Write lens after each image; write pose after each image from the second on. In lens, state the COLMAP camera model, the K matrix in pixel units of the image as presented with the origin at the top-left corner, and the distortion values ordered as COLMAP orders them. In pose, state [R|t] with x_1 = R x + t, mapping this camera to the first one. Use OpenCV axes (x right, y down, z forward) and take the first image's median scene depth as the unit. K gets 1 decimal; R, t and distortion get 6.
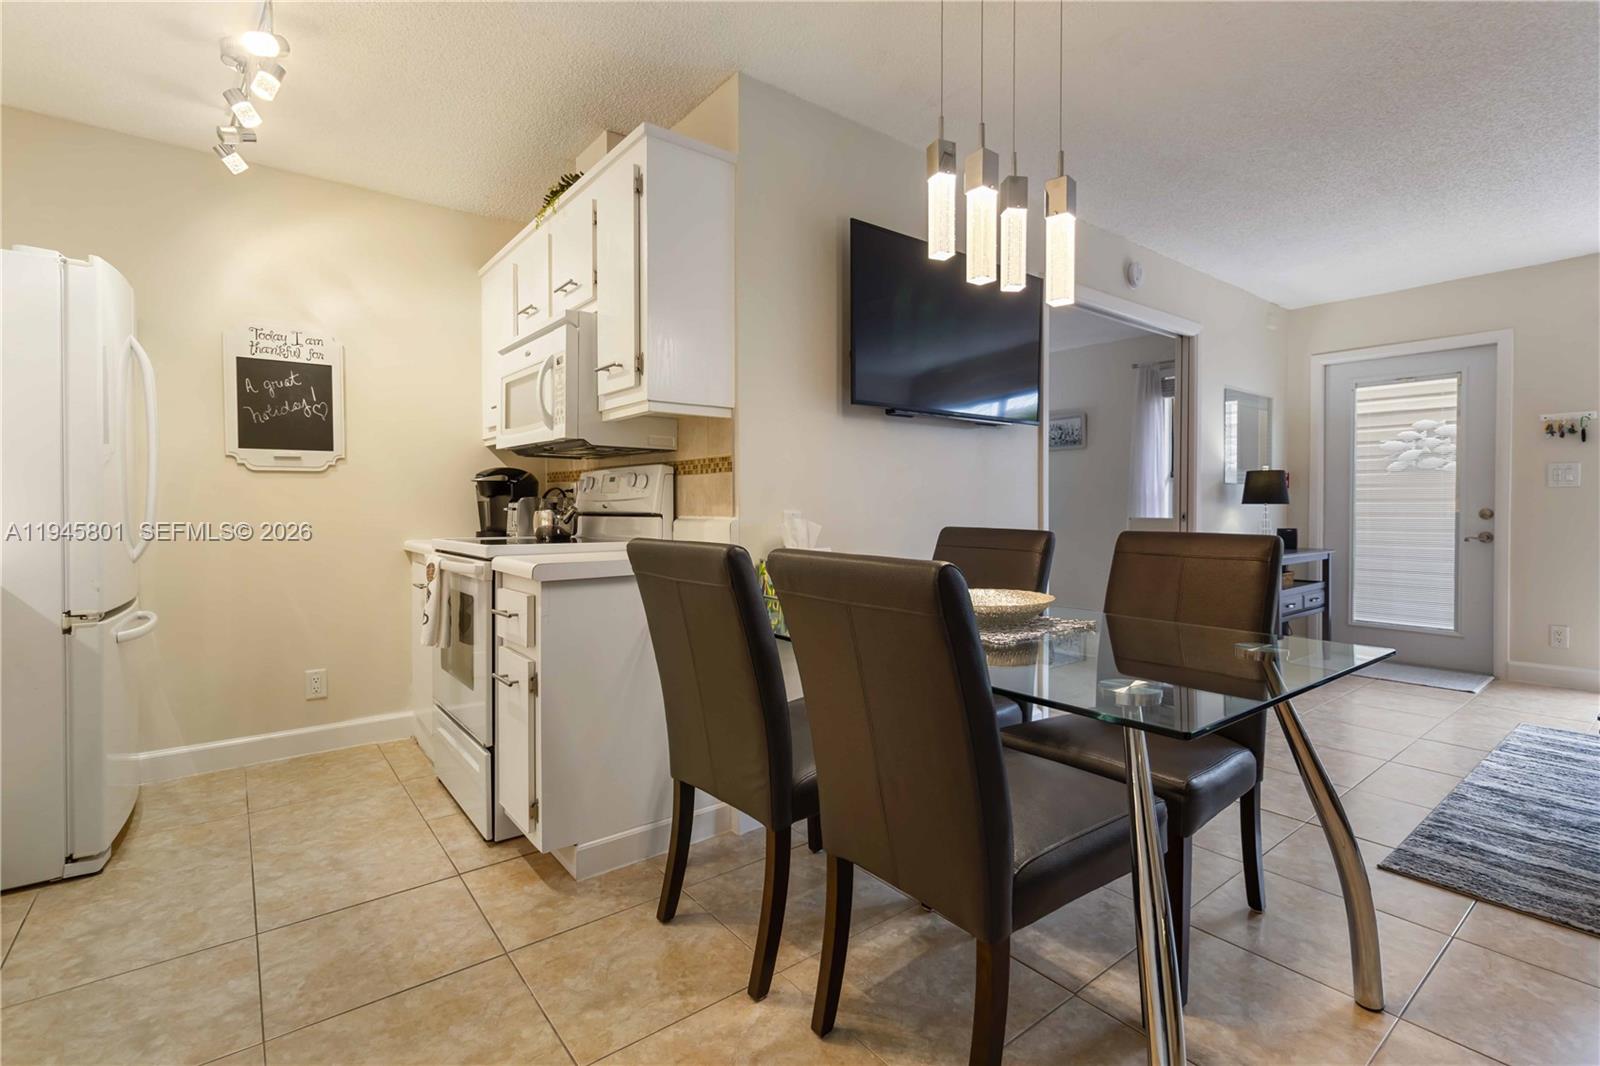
lens RADIAL K [[727.3, 0, 834.7], [0, 727.3, 516.6], [0, 0, 1]] dist [0.000442, 0.001777]
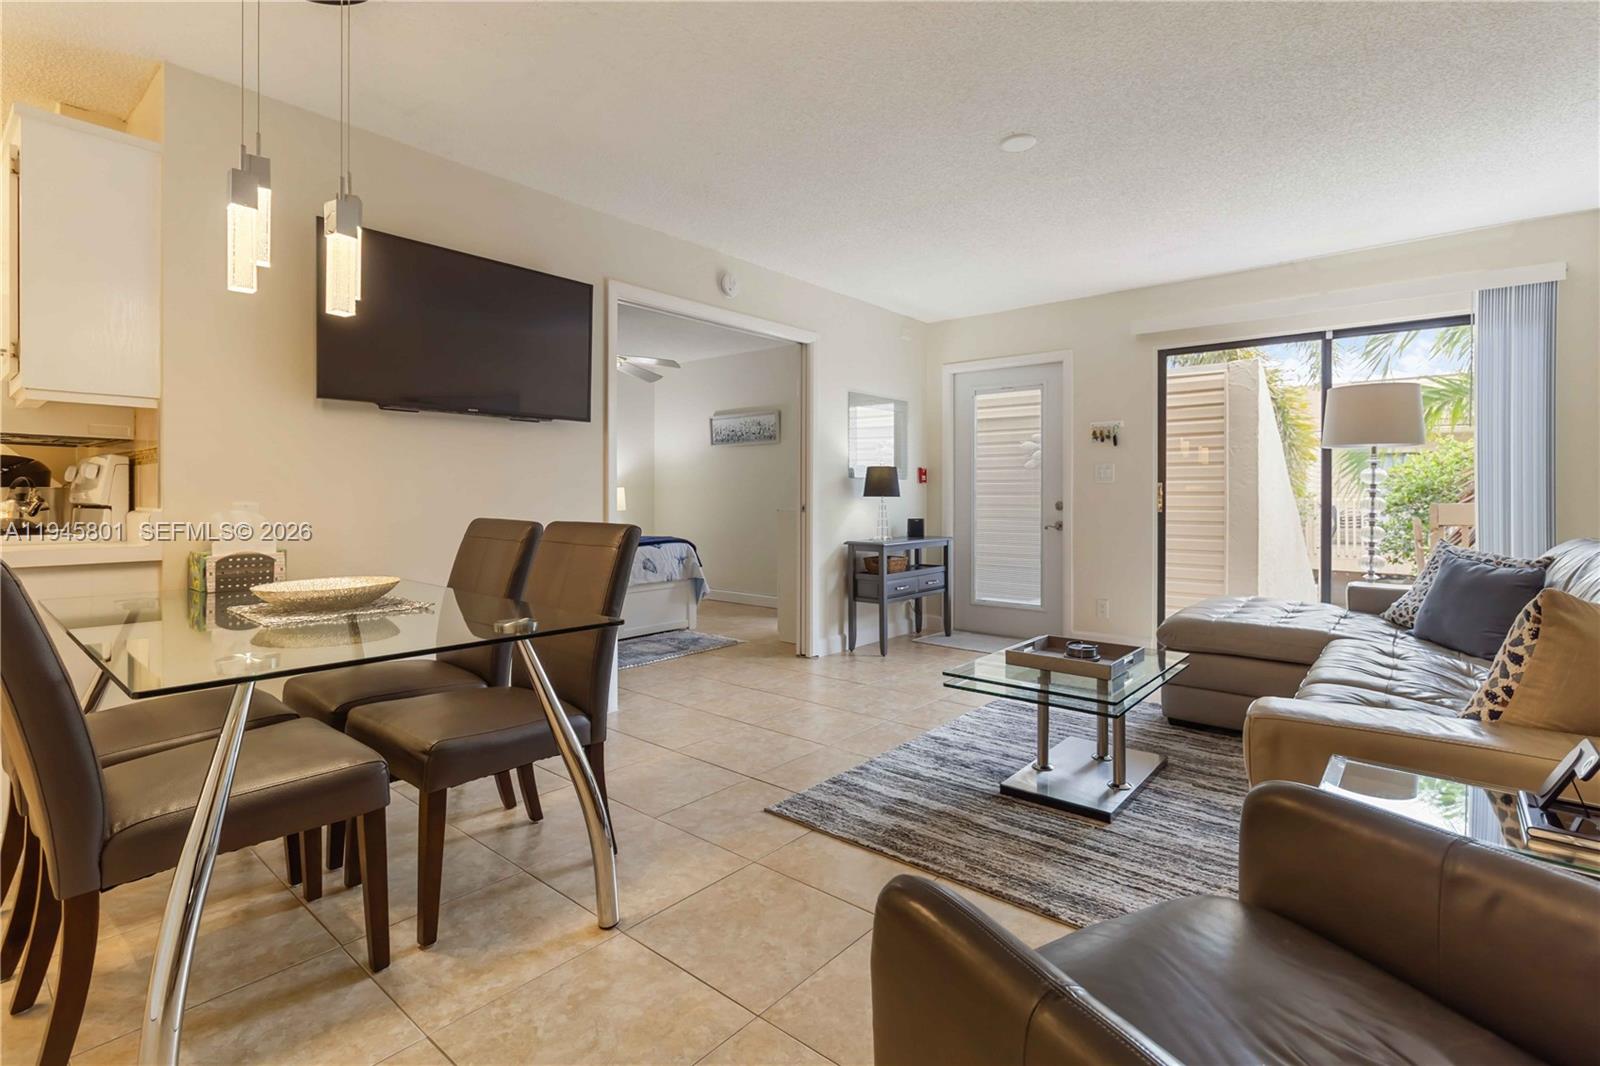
lens RADIAL K [[727.3, 0, 758.1], [0, 727.3, 498.1], [0, 0, 1]] dist [0.000442, 0.001777]
pose [[0.980417, 0.002885, 0.196912, 0.454148], [-0.000204, 0.999907, -0.013631, -0.000243], [-0.196933, 0.013324, 0.980326, -0.125637]]
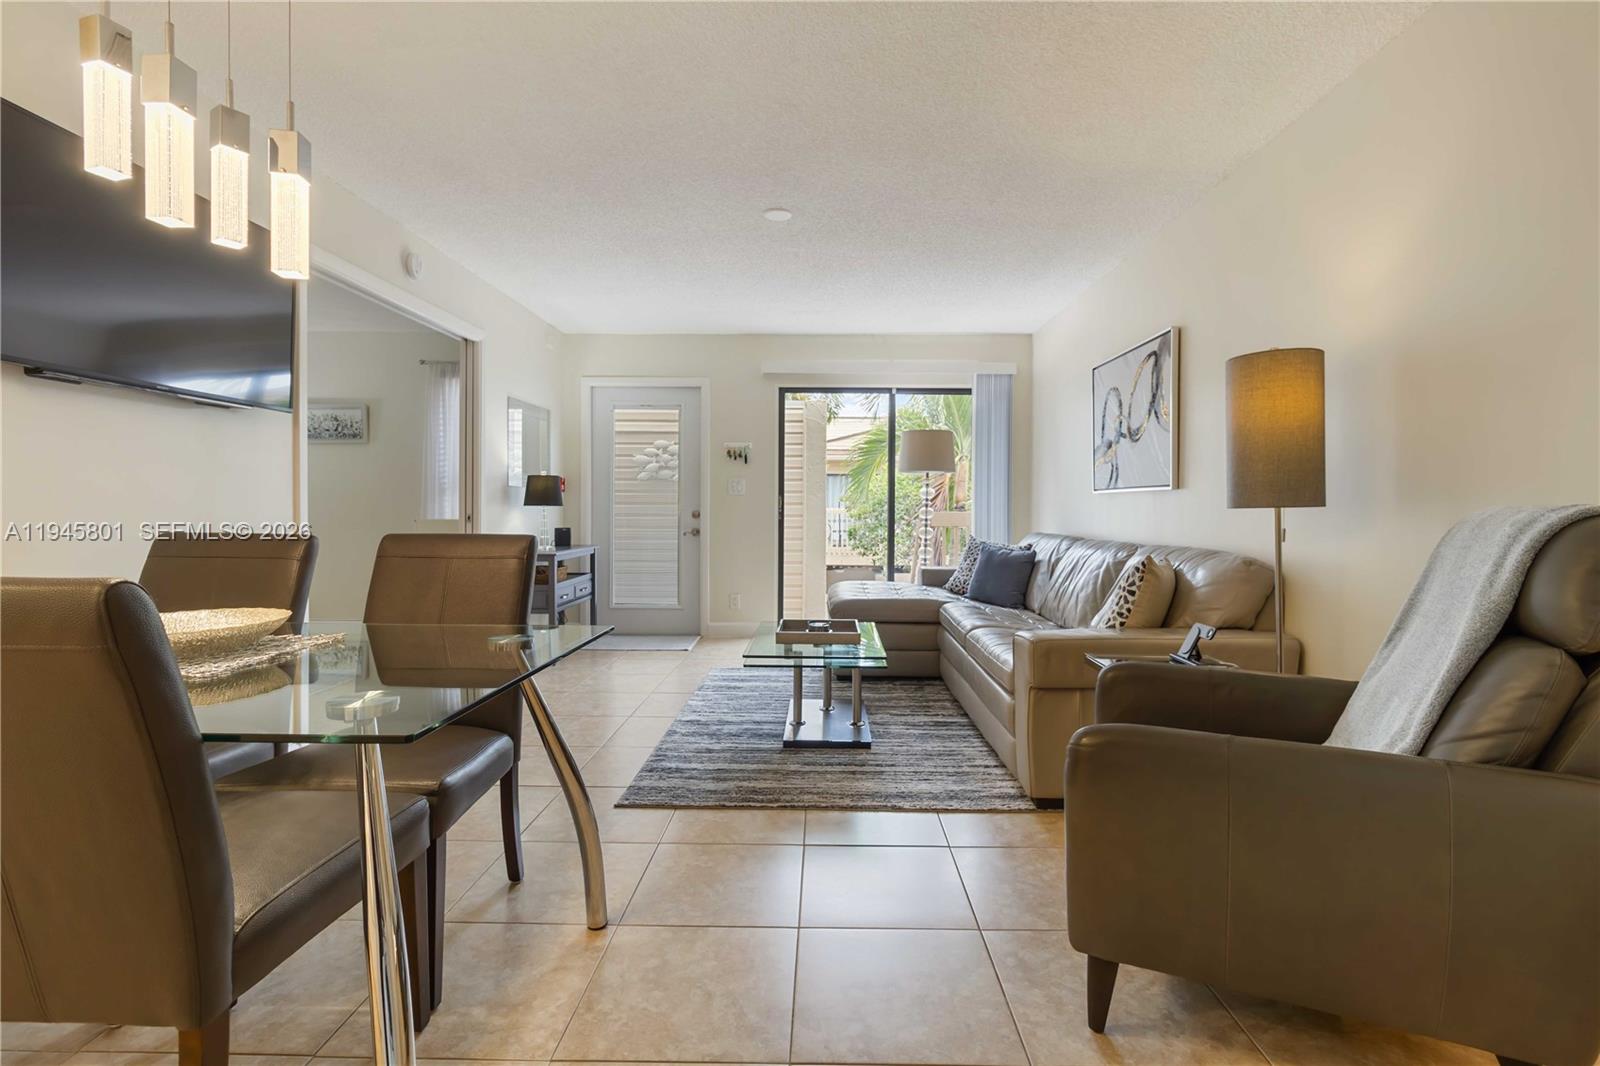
lens RADIAL K [[727.3, 0, 796.8], [0, 727.3, 516.7], [0, 0, 1]] dist [0.000442, 0.001777]
pose [[0.654929, -0.004996, 0.755674, 0.029458], [0.006006, 0.999981, 0.001407, -0.000469], [-0.755666, 0.003617, 0.654947, -0.020195]]
